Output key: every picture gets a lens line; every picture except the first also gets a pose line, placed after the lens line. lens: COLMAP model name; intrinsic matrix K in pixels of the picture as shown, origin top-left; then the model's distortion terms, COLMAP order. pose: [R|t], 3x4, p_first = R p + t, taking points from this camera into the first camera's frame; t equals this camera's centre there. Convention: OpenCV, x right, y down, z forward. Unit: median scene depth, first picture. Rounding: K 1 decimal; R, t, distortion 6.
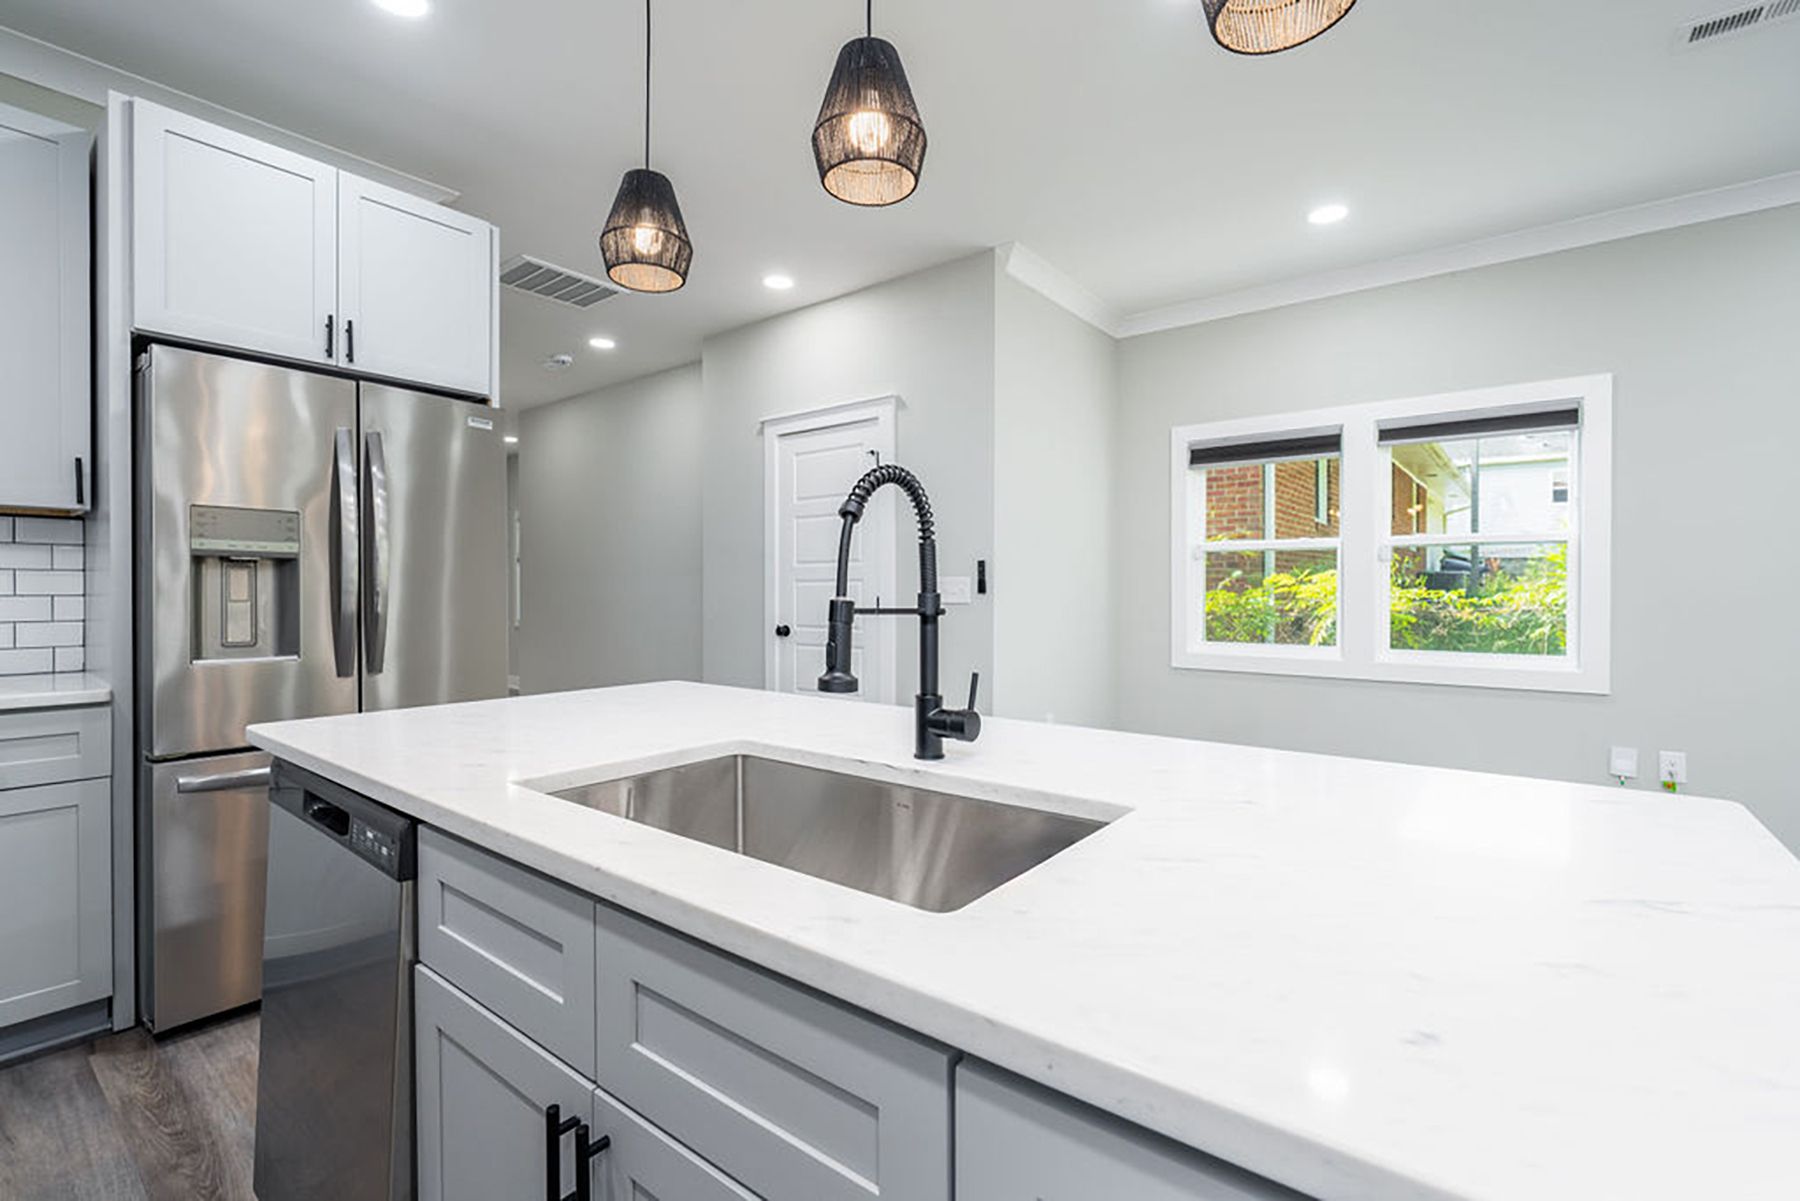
lens RADIAL K [[803.9, 0, 901.0], [0, 803.9, 589.2], [0, 0, 1]] dist [0.000317, 0.000737]
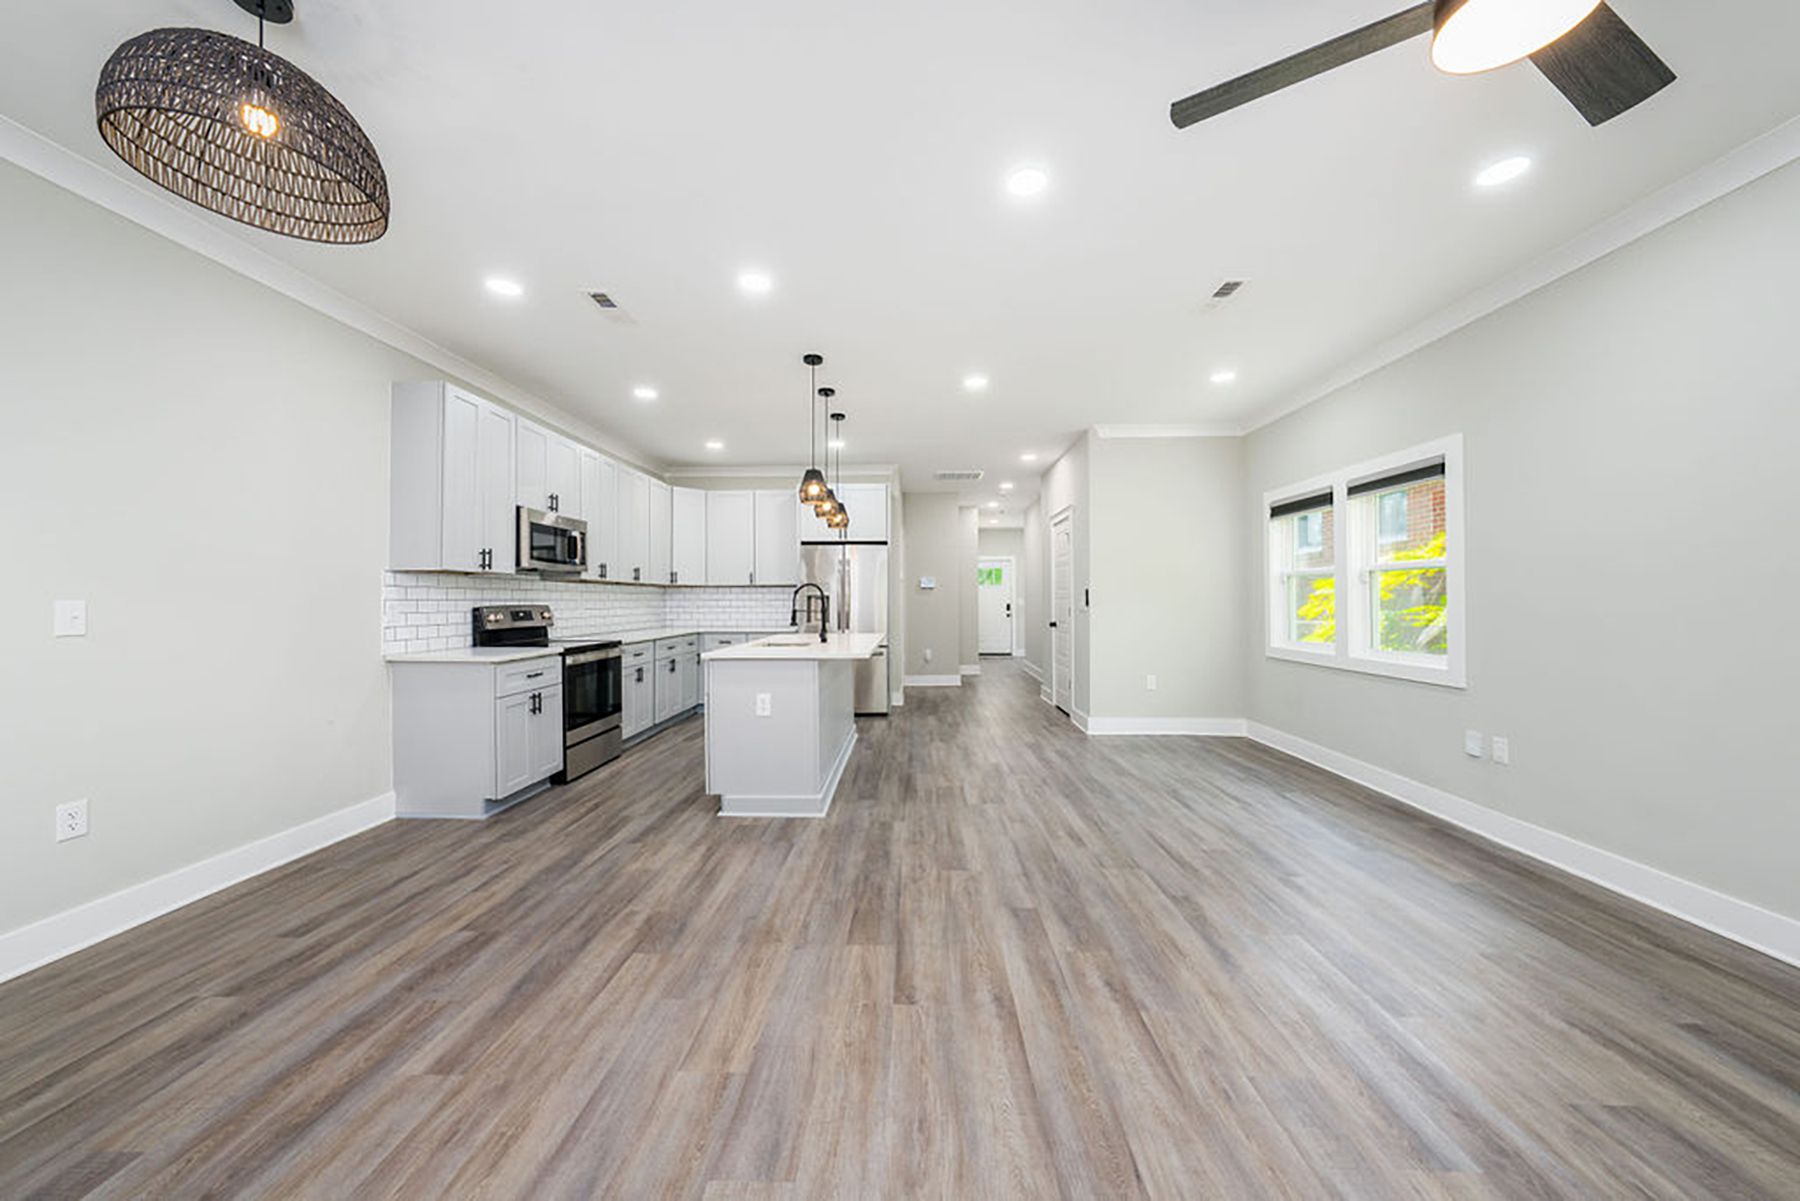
lens RADIAL K [[620.7, 0, 890.1], [0, 620.7, 586.4], [0, 0, 1]] dist [-0.004900, 0.000593]
pose [[0.586742, -0.023289, -0.809439, 1.608760], [0.006736, 0.999692, -0.023880, -0.015382], [0.809746, 0.008559, 0.586718, -0.411508]]
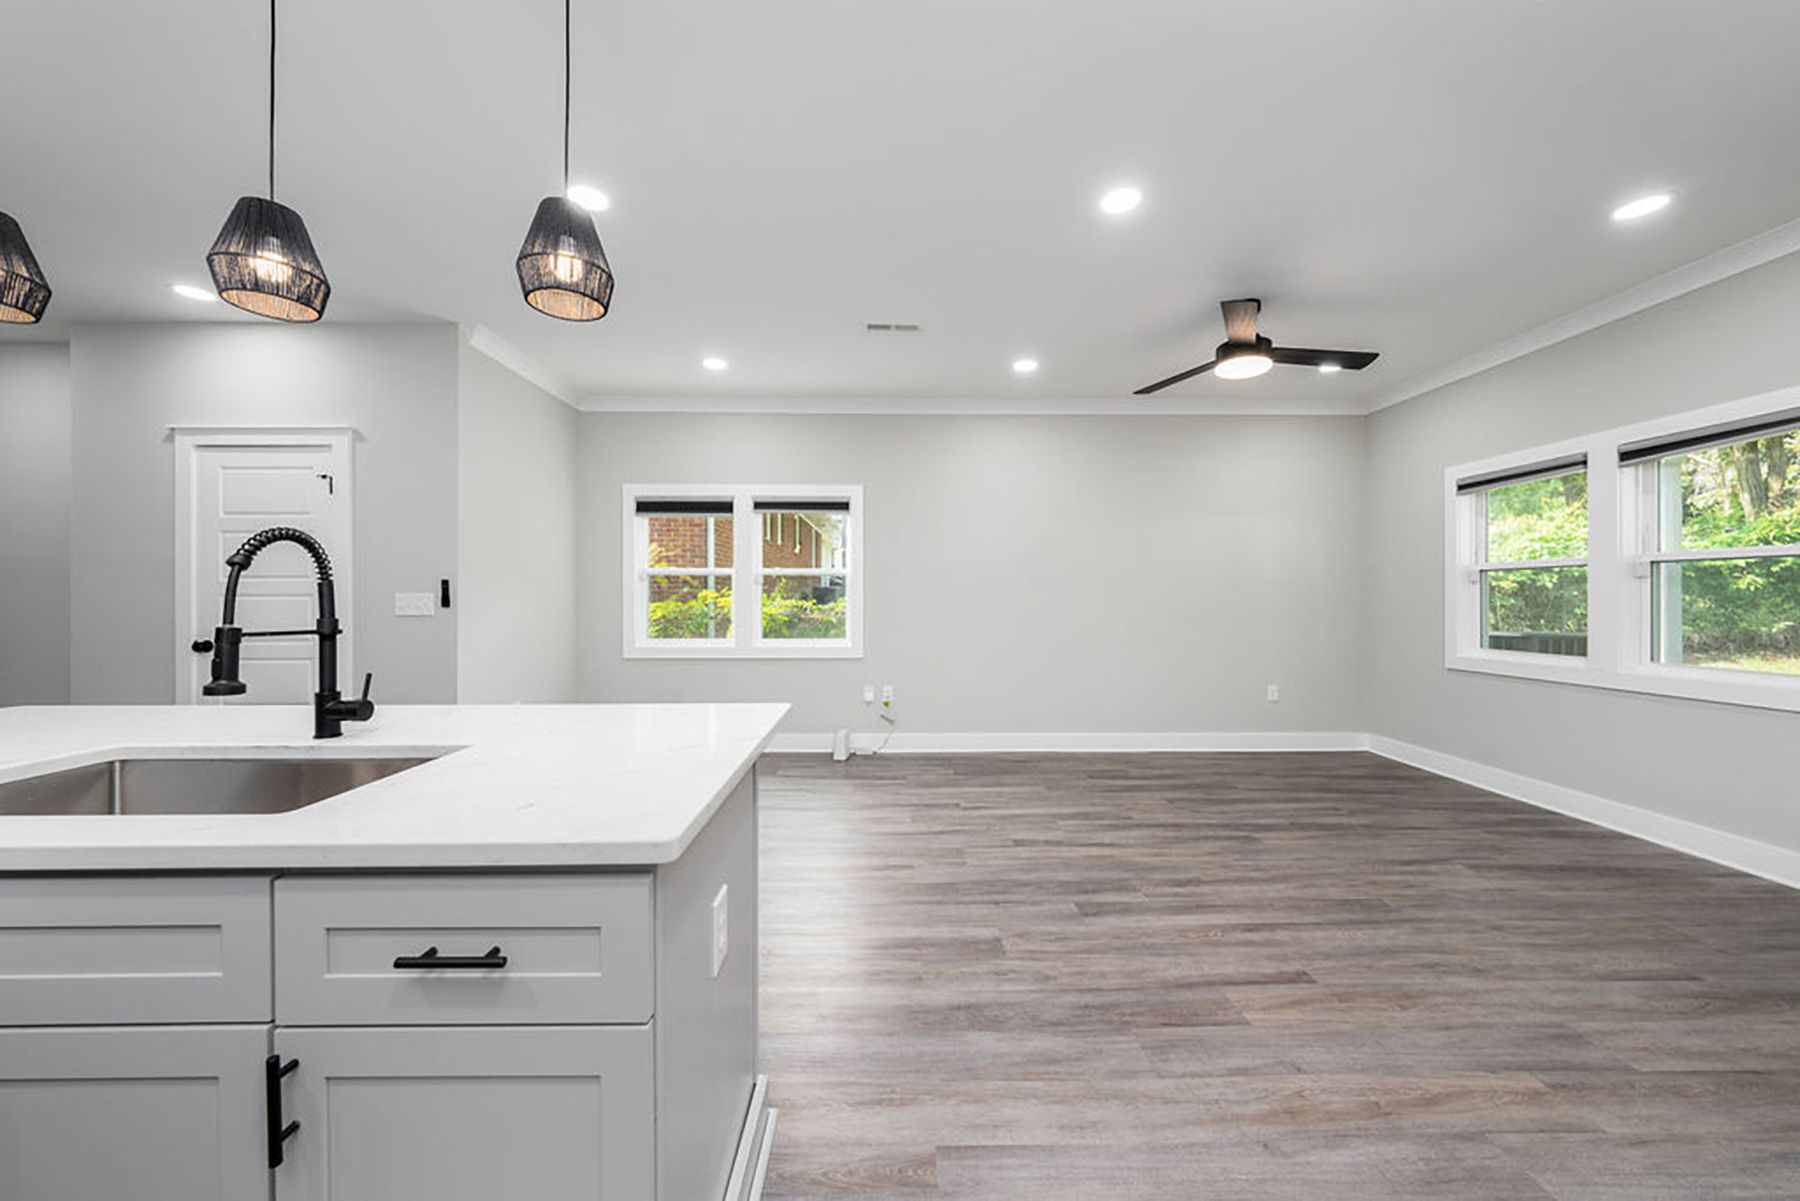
lens RADIAL K [[620.7, 0, 903.1], [0, 620.7, 595.2], [0, 0, 1]] dist [-0.004900, 0.000593]
pose [[0.771312, 0.001270, 0.636456, 0.060918], [0.000048, 0.999998, -0.002053, -0.016498], [-0.636457, 0.001614, 0.771310, -0.229353]]
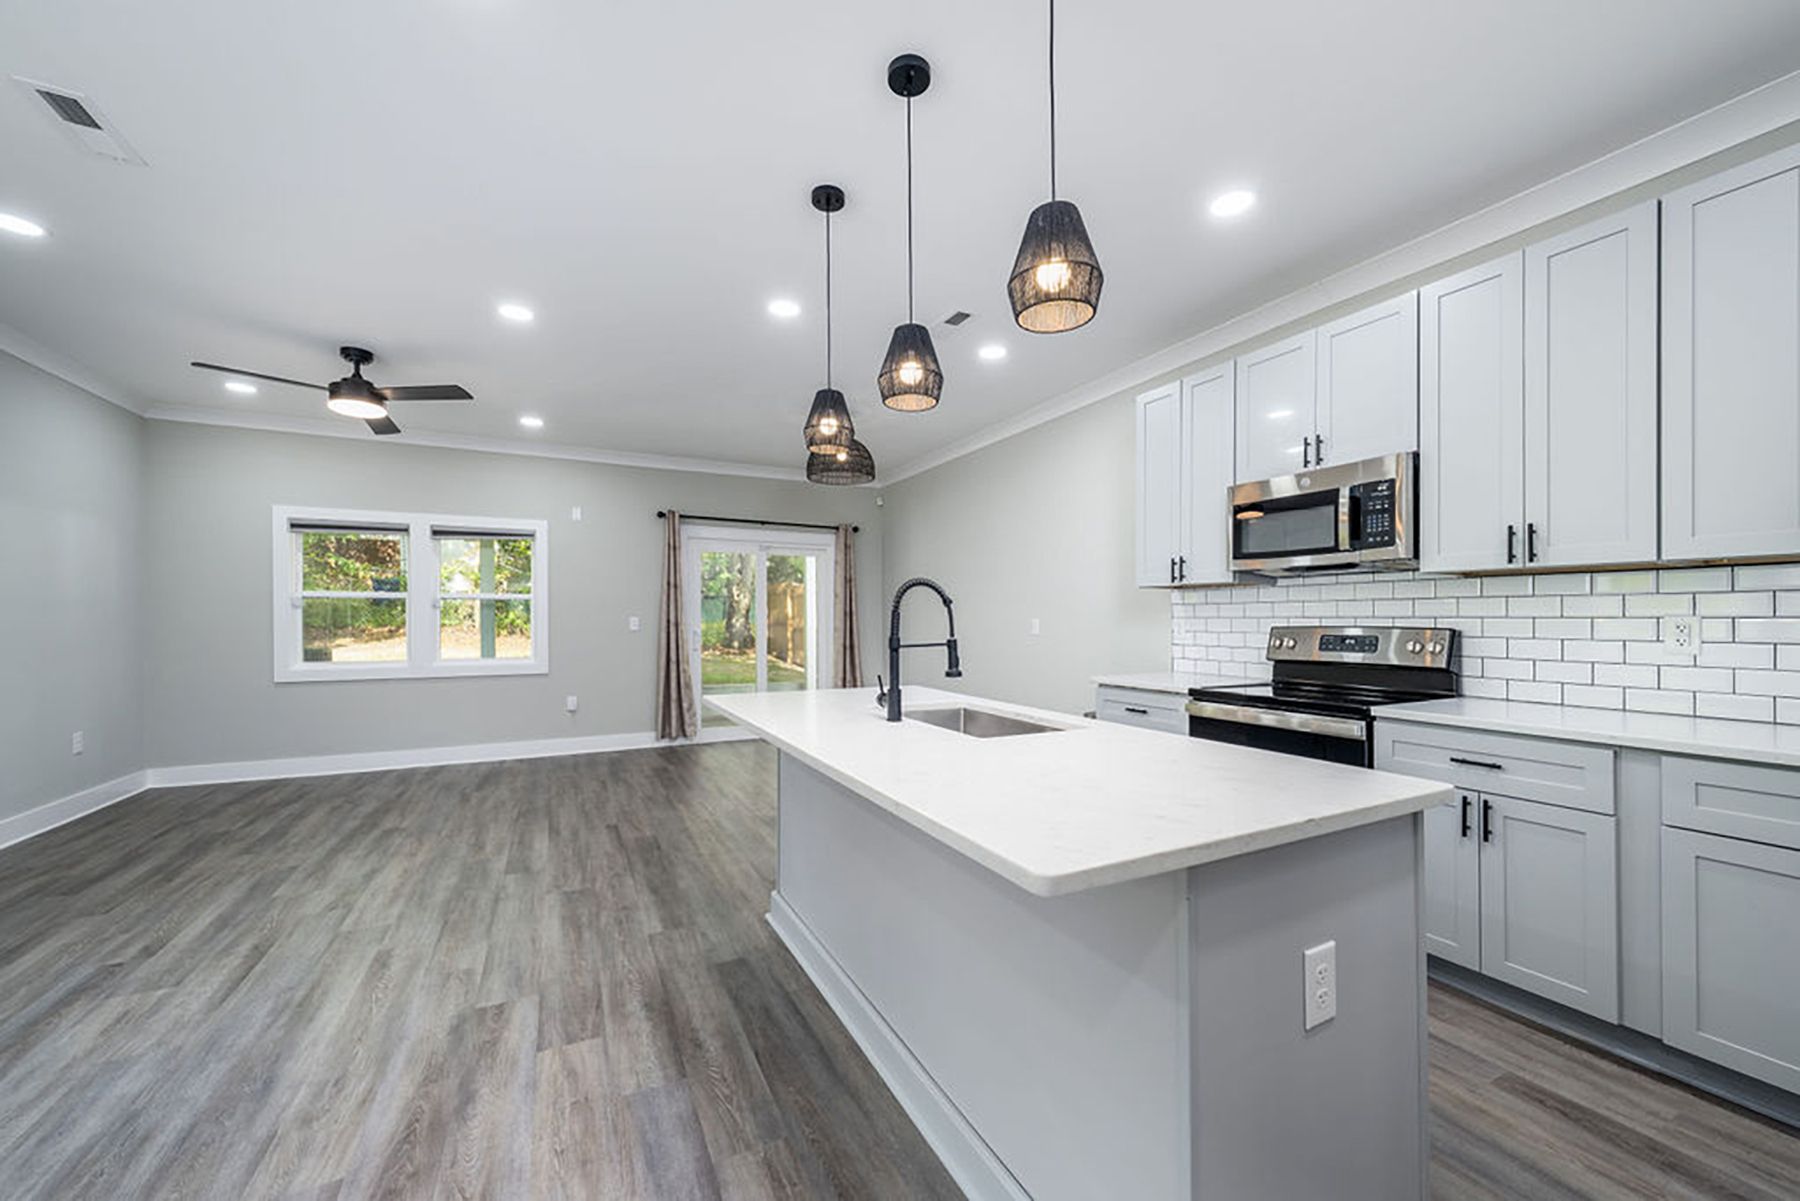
lens RADIAL K [[667.0, 0, 891.3], [0, 667.0, 622.5], [0, 0, 1]] dist [-0.002769, -0.000048]
pose [[-0.905681, -0.004000, 0.423940, -0.318526], [-0.002709, 0.999990, 0.003647, -0.019200], [-0.423950, 0.002154, -0.905683, 1.238009]]
